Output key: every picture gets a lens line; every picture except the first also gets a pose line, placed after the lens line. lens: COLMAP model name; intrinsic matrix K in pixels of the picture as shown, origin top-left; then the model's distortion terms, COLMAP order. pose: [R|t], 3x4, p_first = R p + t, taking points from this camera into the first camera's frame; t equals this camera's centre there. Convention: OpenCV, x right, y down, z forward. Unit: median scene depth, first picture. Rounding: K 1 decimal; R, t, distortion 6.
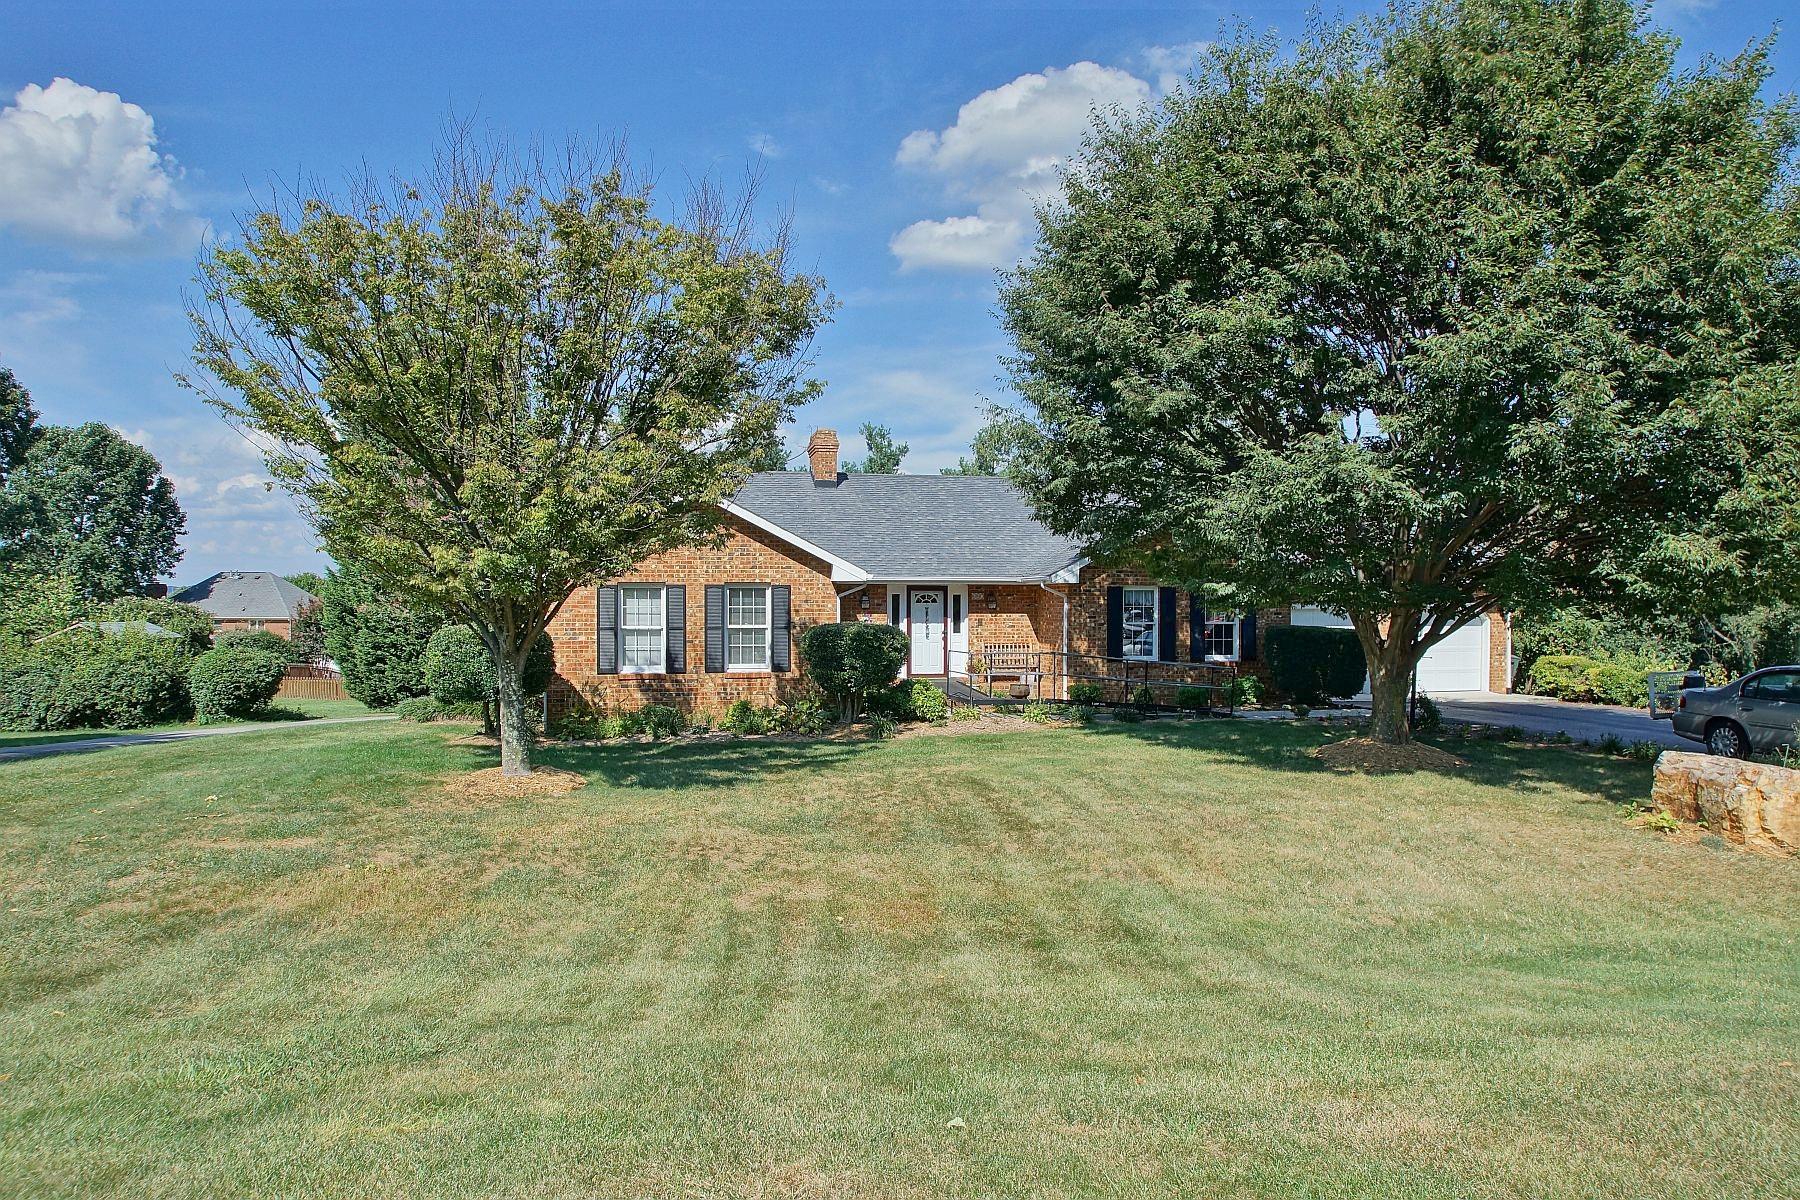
lens RADIAL K [[1130.6, 0, 887.7], [0, 1130.6, 586.1], [0, 0, 1]] dist [-0.028925, 0.000370]
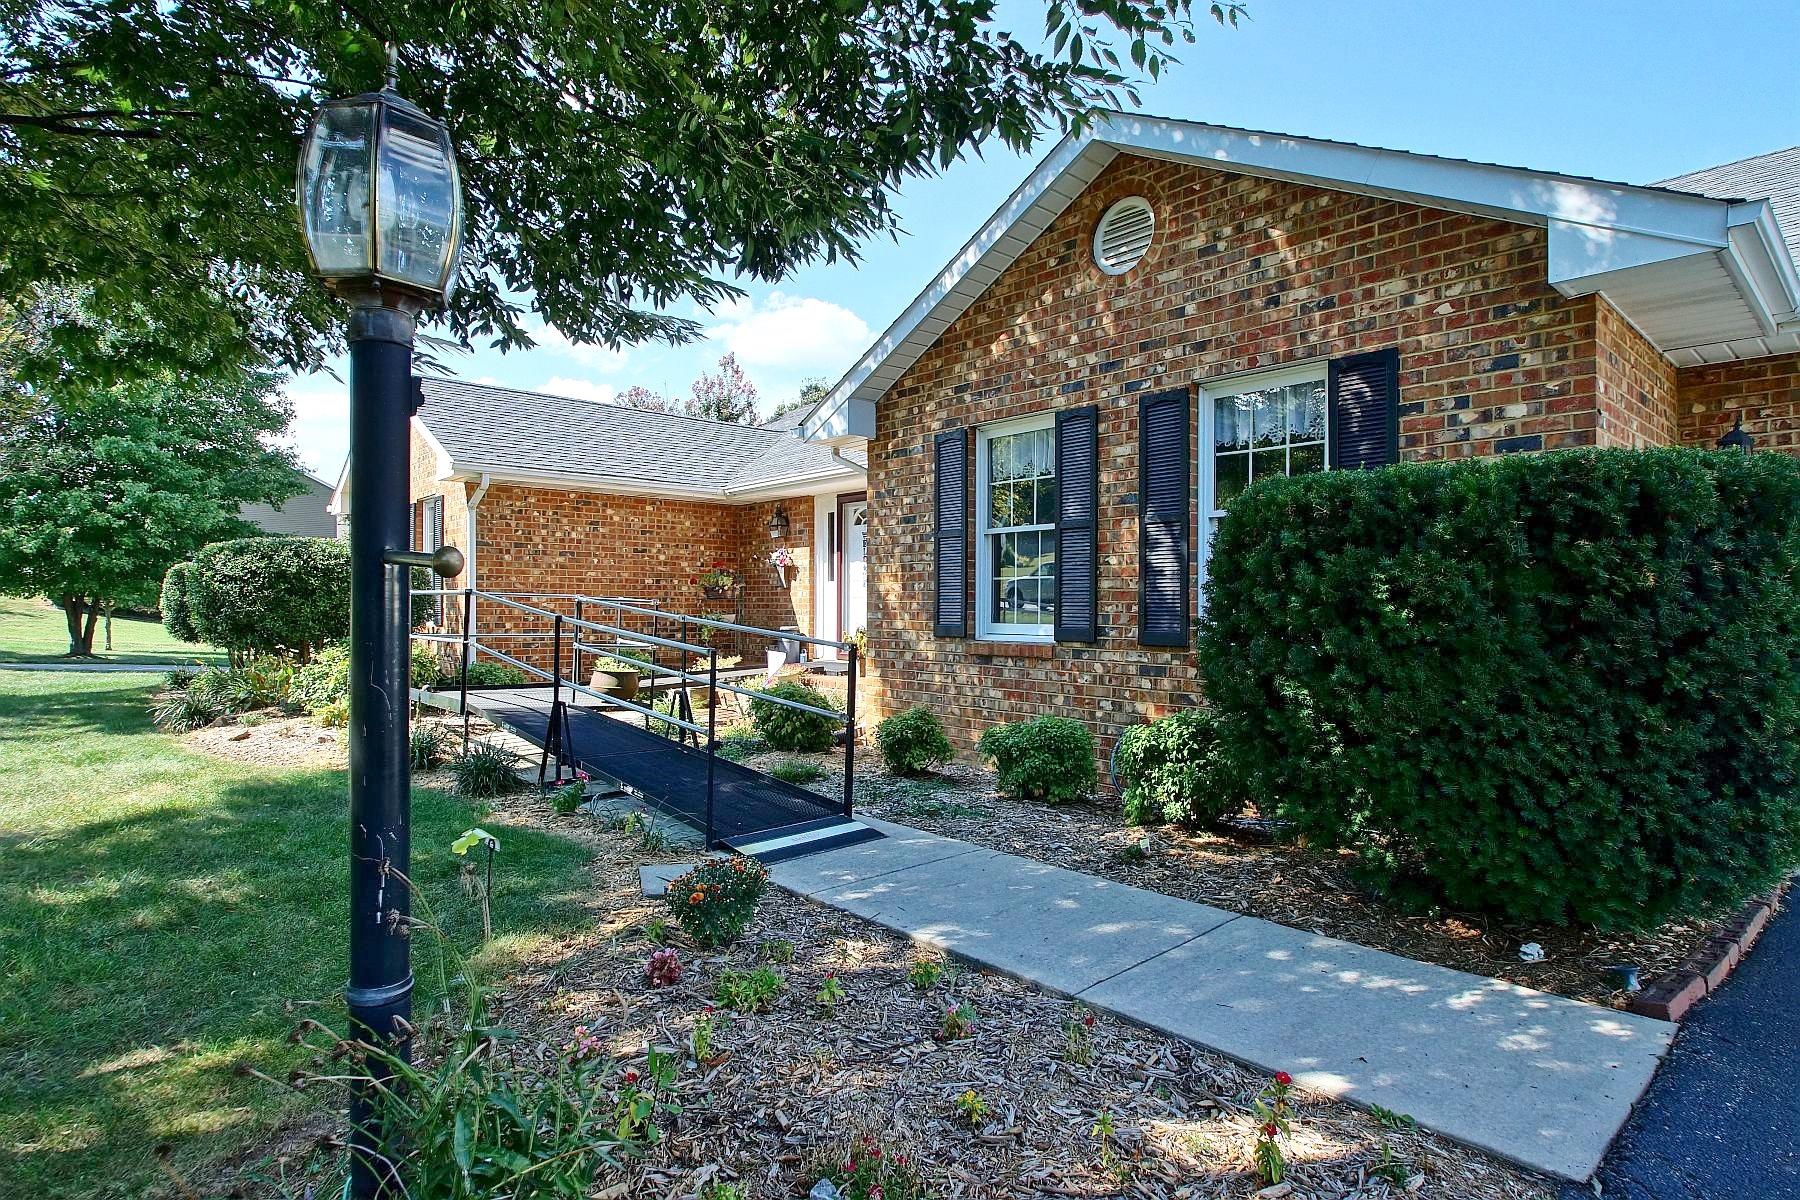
lens RADIAL K [[932.1, 0, 891.0], [0, 932.1, 601.8], [0, 0, 1]] dist [-0.007341, -0.007365]
pose [[0.511799, -0.004497, -0.859093, 0.514828], [0.009619, 0.999954, 0.000496, 0.063675], [0.859051, -0.008517, 0.511819, 0.959522]]
